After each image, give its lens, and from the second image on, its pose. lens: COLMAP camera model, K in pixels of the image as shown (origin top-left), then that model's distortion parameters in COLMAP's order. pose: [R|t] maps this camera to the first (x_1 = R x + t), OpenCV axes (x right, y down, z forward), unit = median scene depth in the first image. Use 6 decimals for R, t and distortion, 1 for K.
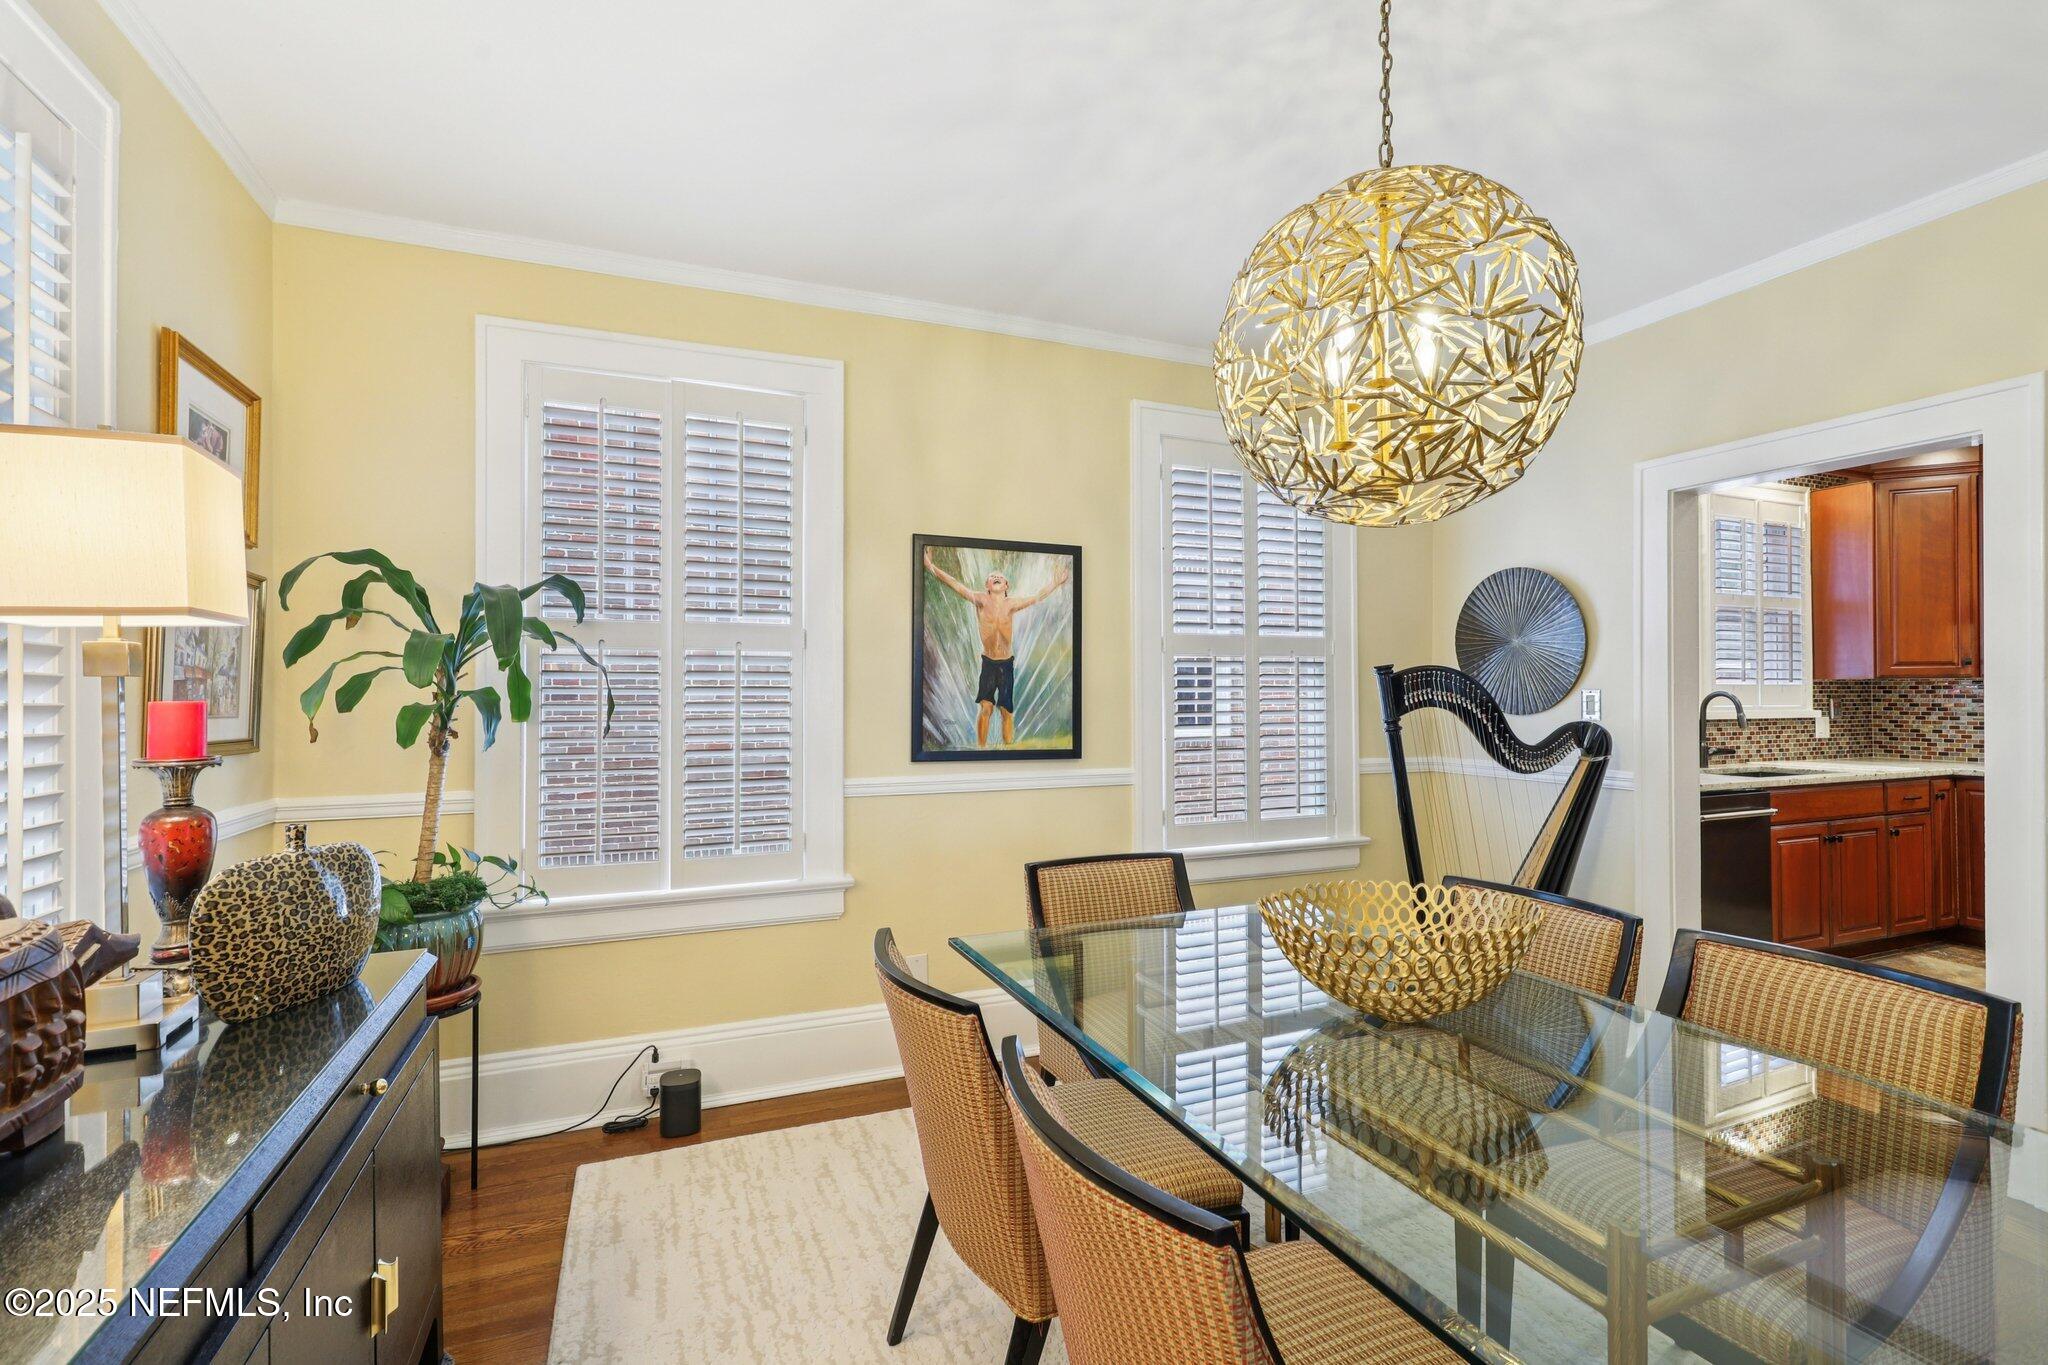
lens RADIAL K [[930.5, 0, 1025.6], [0, 930.5, 690.4], [0, 0, 1]] dist [0.000212, -0.000485]
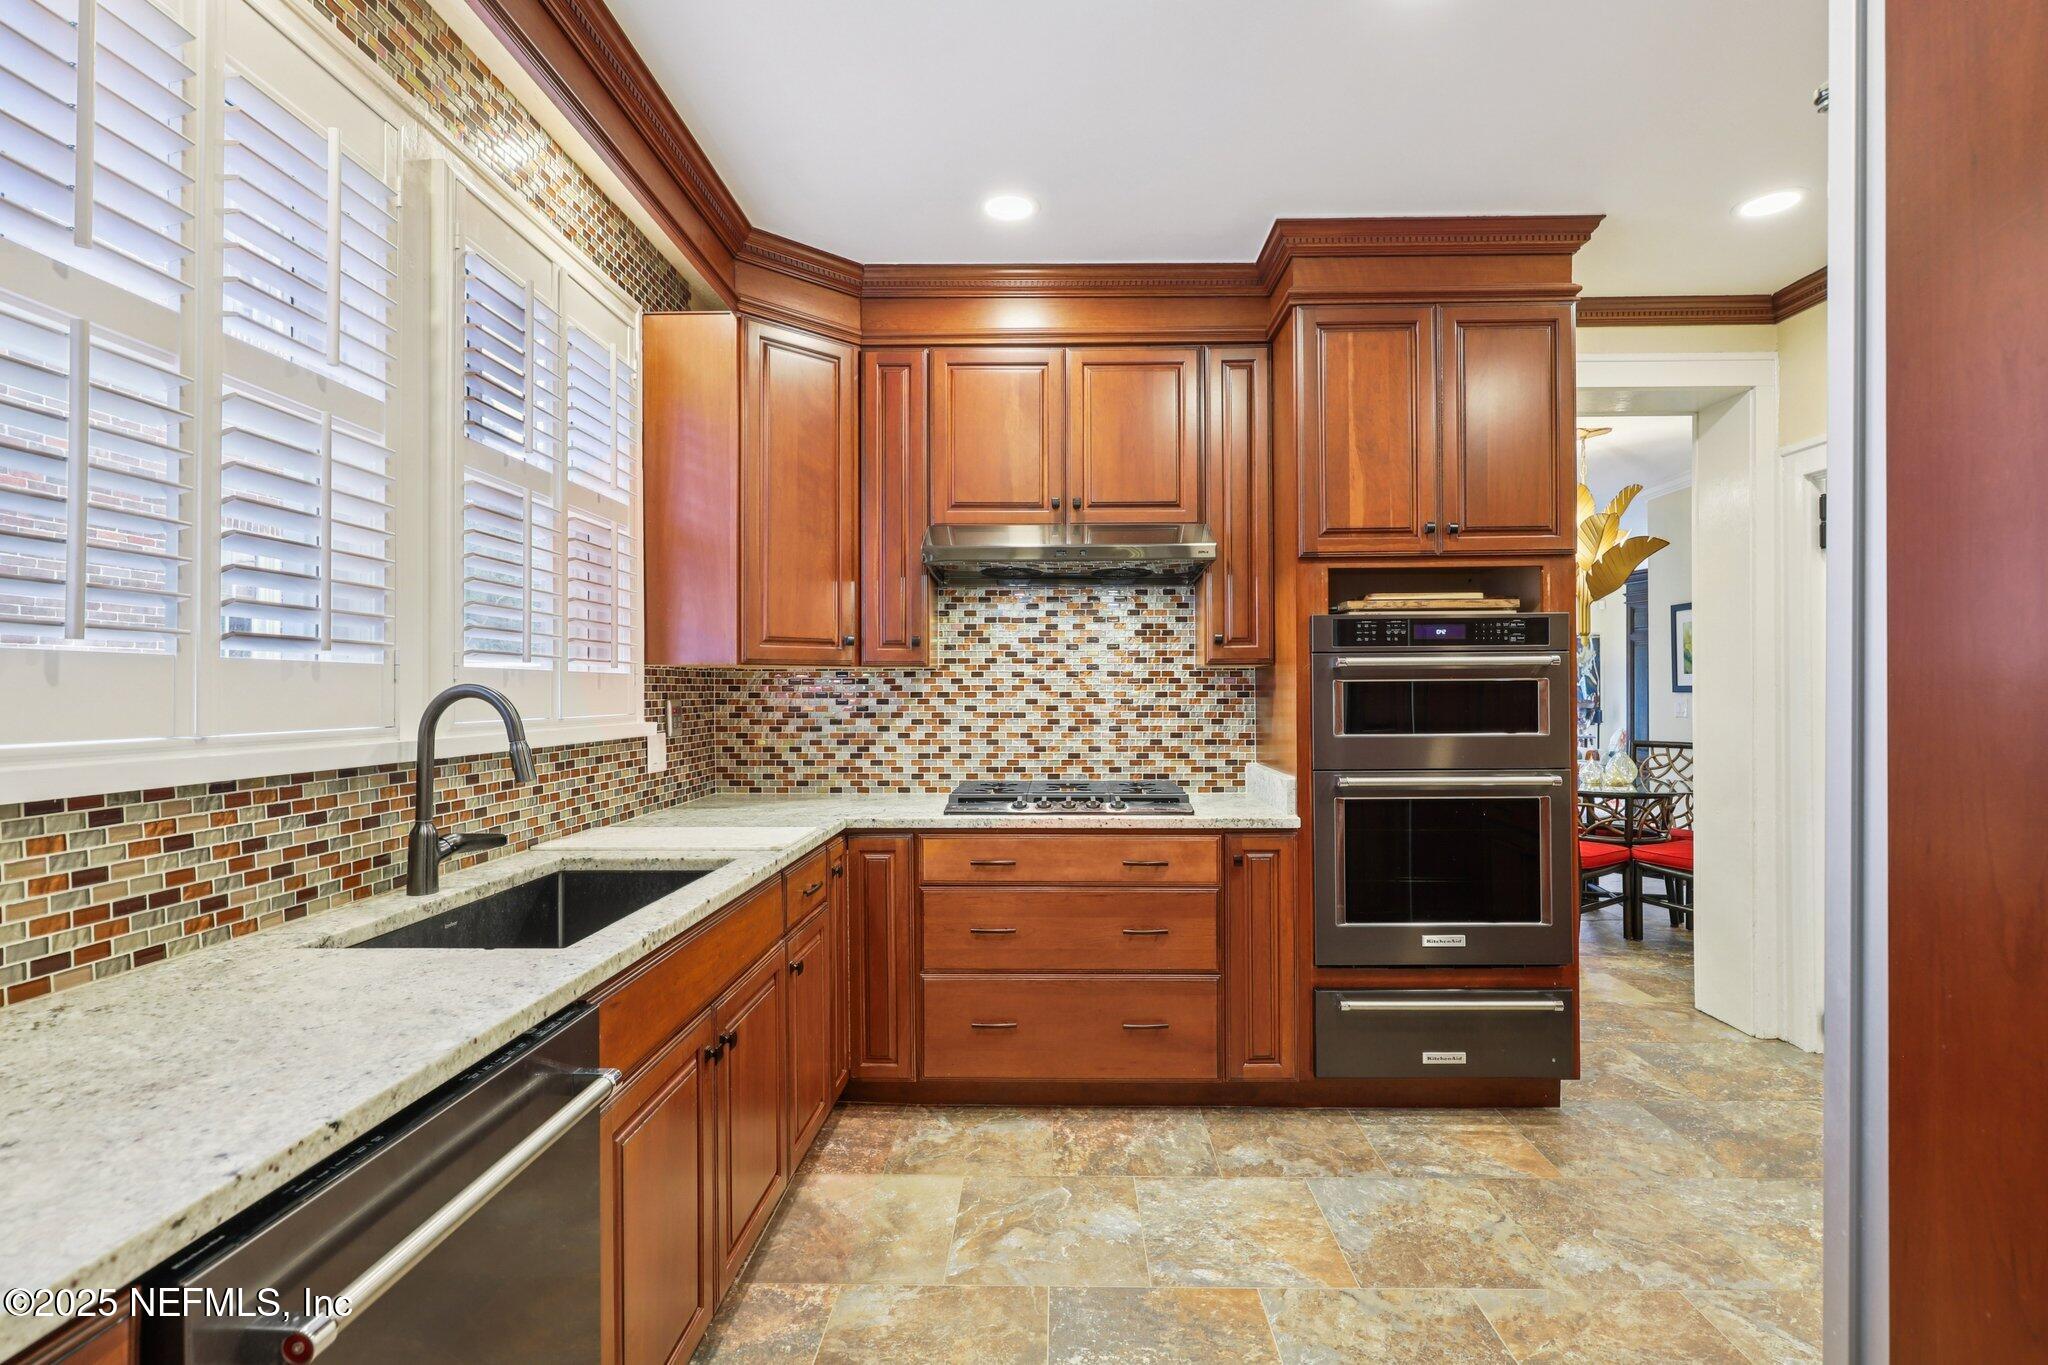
lens RADIAL K [[930.5, 0, 1039.1], [0, 930.5, 681.8], [0, 0, 1]] dist [0.000212, -0.000485]
pose [[0.403148, 0.010524, 0.915074, 0.687582], [-0.003489, 0.999944, -0.009963, 0.003944], [-0.915128, 0.000824, 0.403162, 0.884977]]
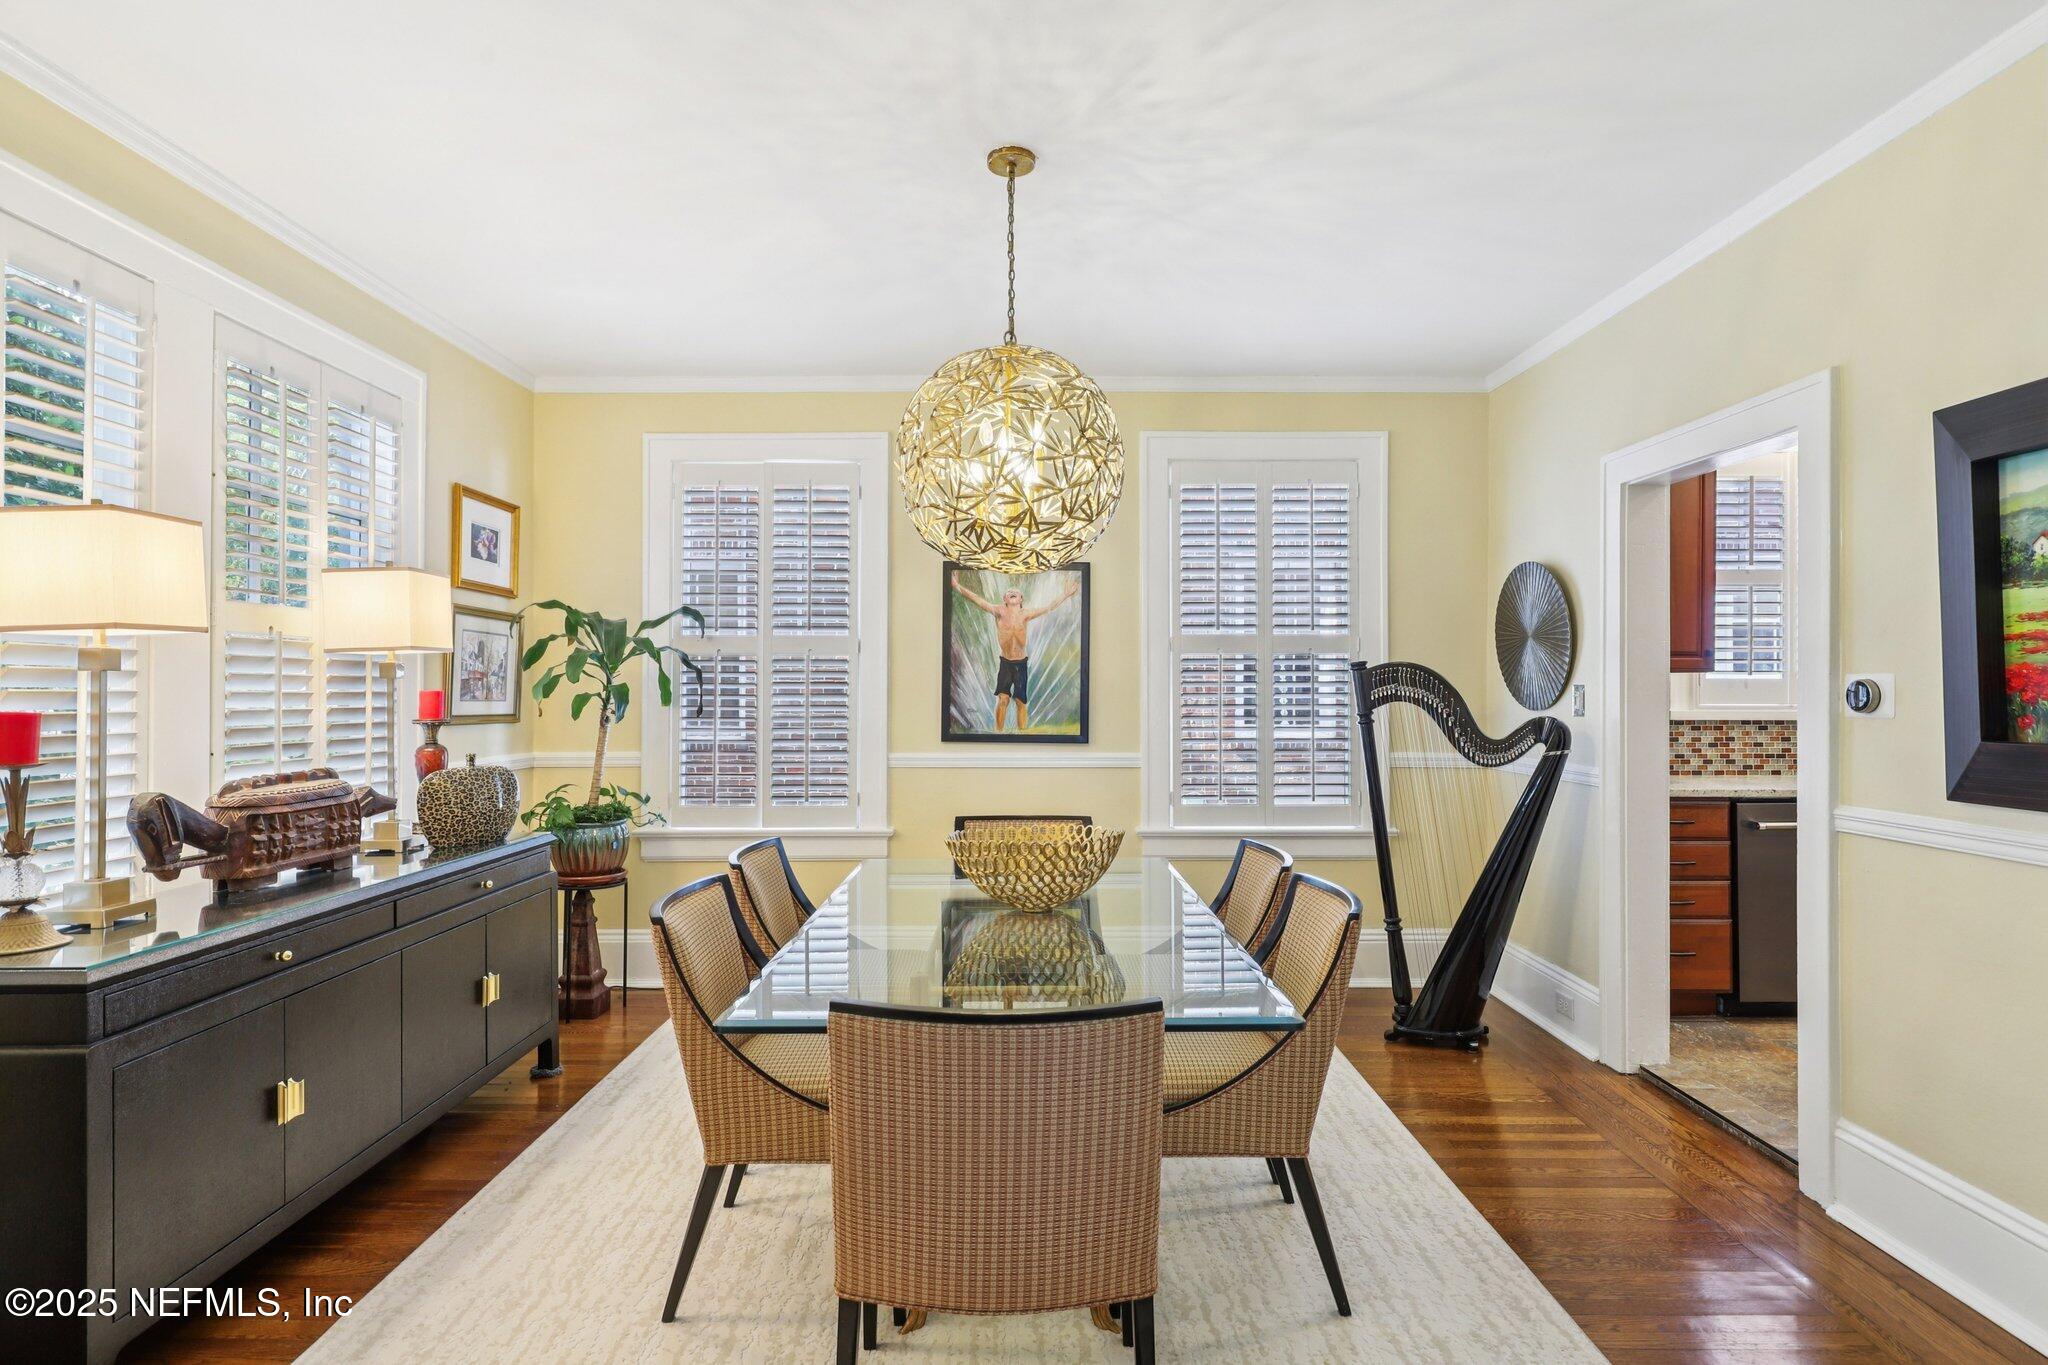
lens RADIAL K [[1051.9, 0, 1028.6], [0, 1051.9, 688.9], [0, 0, 1]] dist [-0.000563, -0.000192]
pose [[0.923978, 0.002382, -0.382438, 0.513944], [-0.000846, 0.999991, 0.004186, -0.000972], [0.382445, -0.003545, 0.923972, -0.265717]]
